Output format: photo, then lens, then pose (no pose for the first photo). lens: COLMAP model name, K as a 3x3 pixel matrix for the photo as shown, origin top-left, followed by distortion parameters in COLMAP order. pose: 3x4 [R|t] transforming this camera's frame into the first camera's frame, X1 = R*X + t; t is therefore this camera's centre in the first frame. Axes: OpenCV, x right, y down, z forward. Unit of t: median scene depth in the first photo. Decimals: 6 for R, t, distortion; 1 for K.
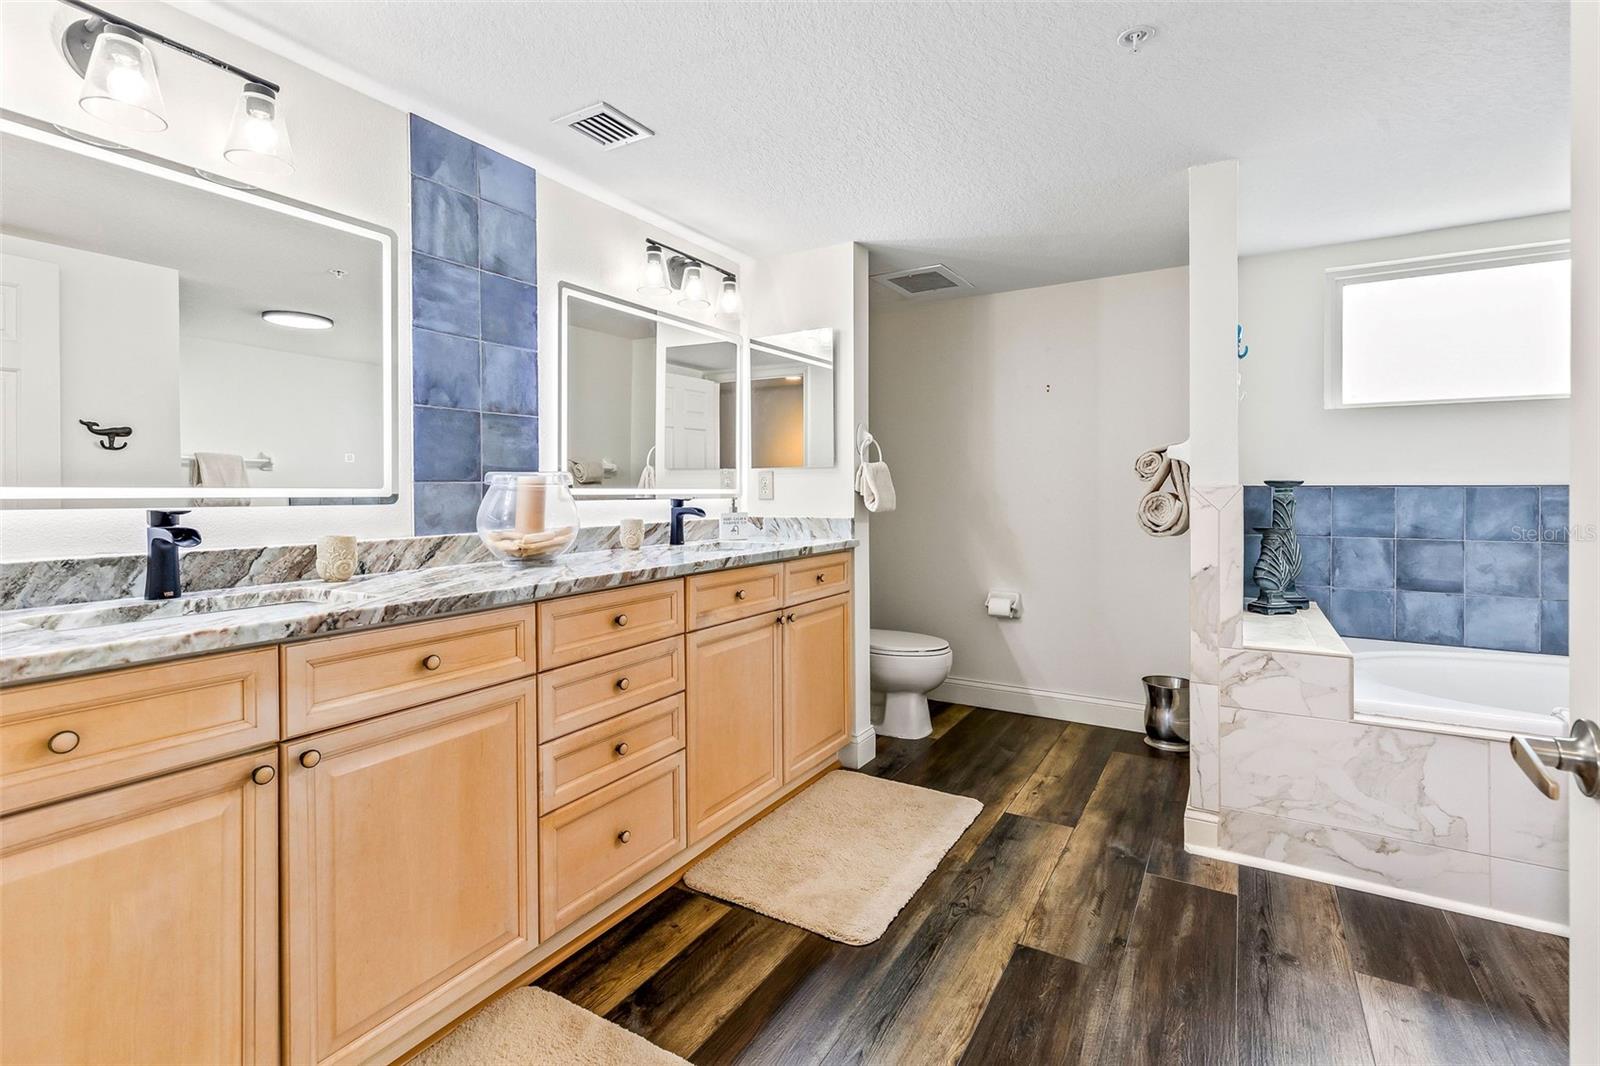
lens RADIAL K [[739.6, 0, 796.5], [0, 739.6, 484.5], [0, 0, 1]] dist [0.016526, 0.000494]
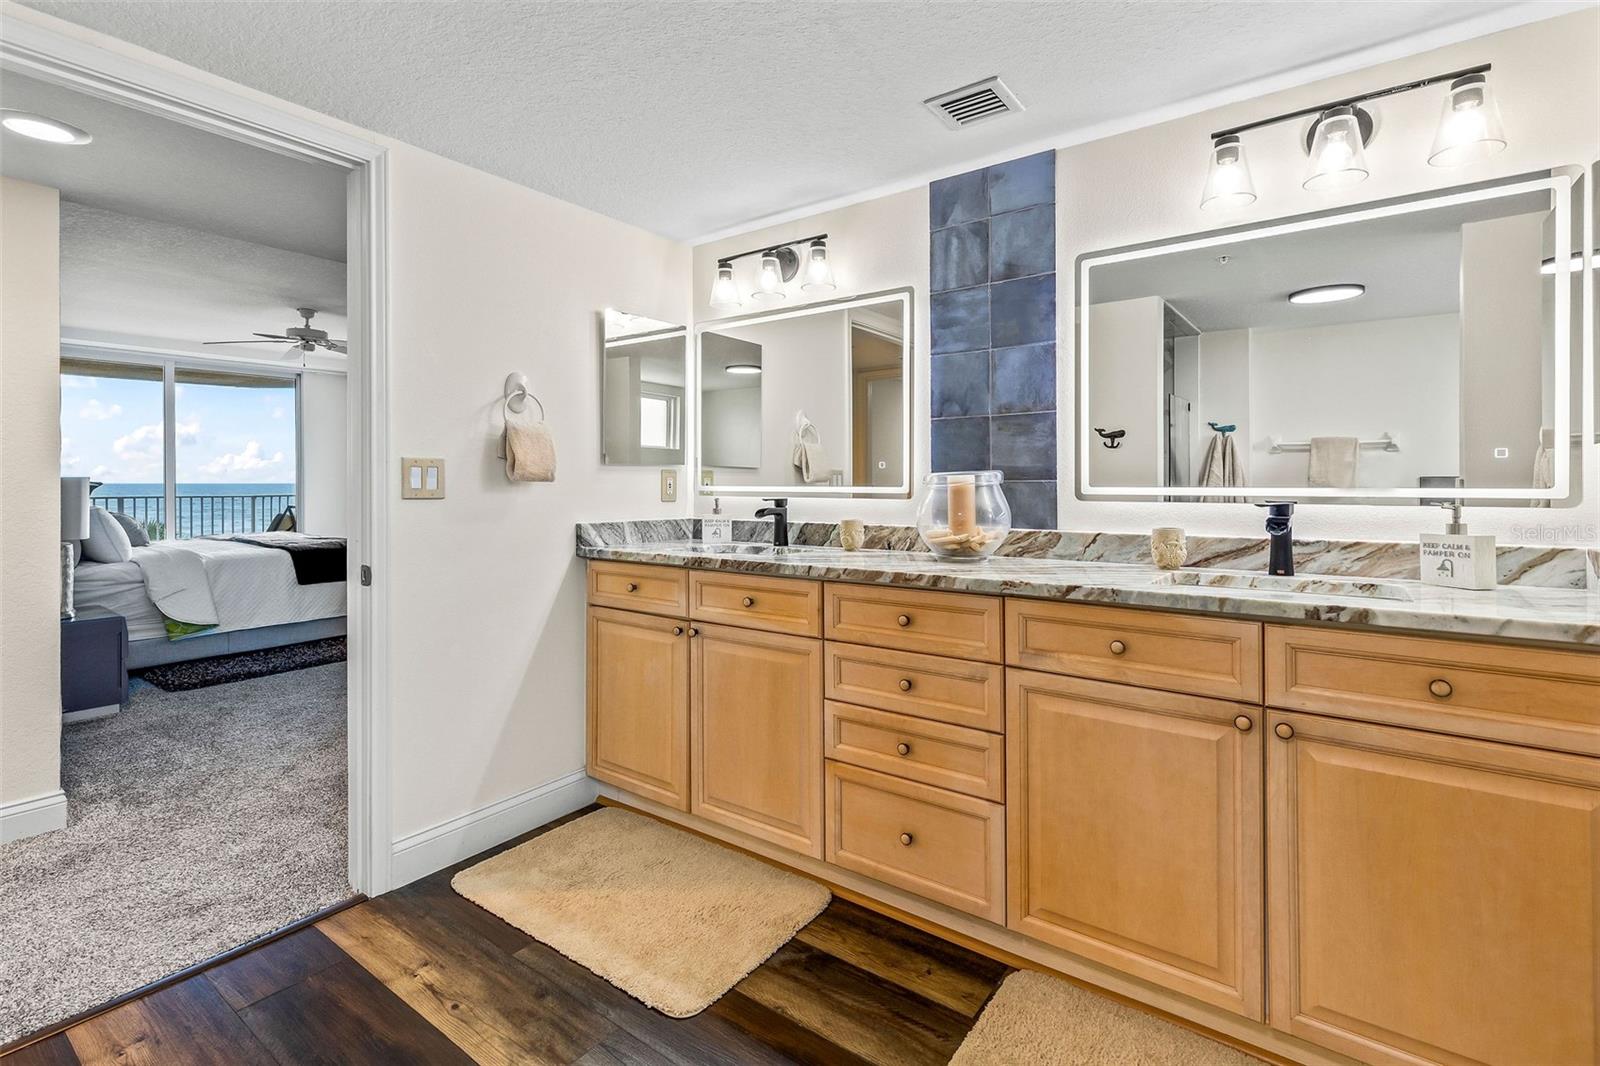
lens RADIAL K [[739.2, 0, 797.8], [0, 739.2, 479.1], [0, 0, 1]] dist [0.007109, -0.000552]
pose [[-0.100224, -0.003066, -0.994960, 1.707362], [0.008819, 0.999953, -0.003969, -0.010846], [0.994926, -0.009173, -0.100192, 2.125512]]
